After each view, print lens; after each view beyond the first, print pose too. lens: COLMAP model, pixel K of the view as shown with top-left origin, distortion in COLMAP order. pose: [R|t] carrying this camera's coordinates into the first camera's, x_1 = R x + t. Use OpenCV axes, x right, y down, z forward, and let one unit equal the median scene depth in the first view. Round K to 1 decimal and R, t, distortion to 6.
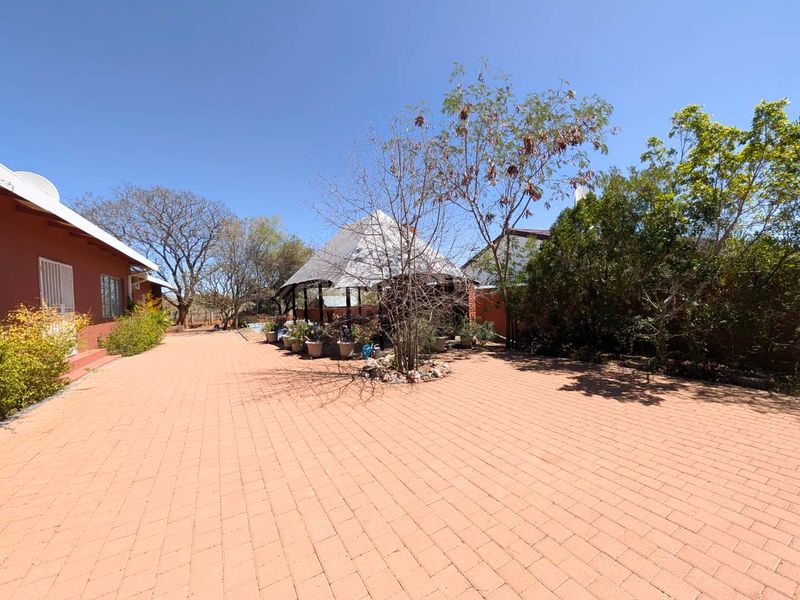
lens RADIAL K [[308.2, 0, 396.1], [0, 308.2, 298.9], [0, 0, 1]] dist [-0.007896, 0.000464]
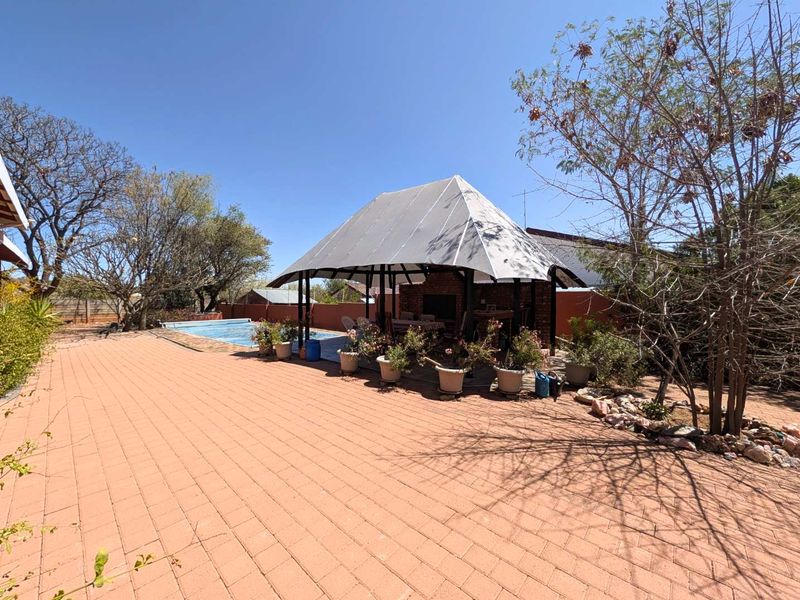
lens RADIAL K [[308.2, 0, 402.8], [0, 308.2, 300.0], [0, 0, 1]] dist [-0.007896, 0.000464]
pose [[0.949822, 0.043900, 0.309694, -0.184642], [-0.045418, 0.998965, -0.002309, 0.005511], [-0.309475, -0.011873, 0.950834, 0.163044]]
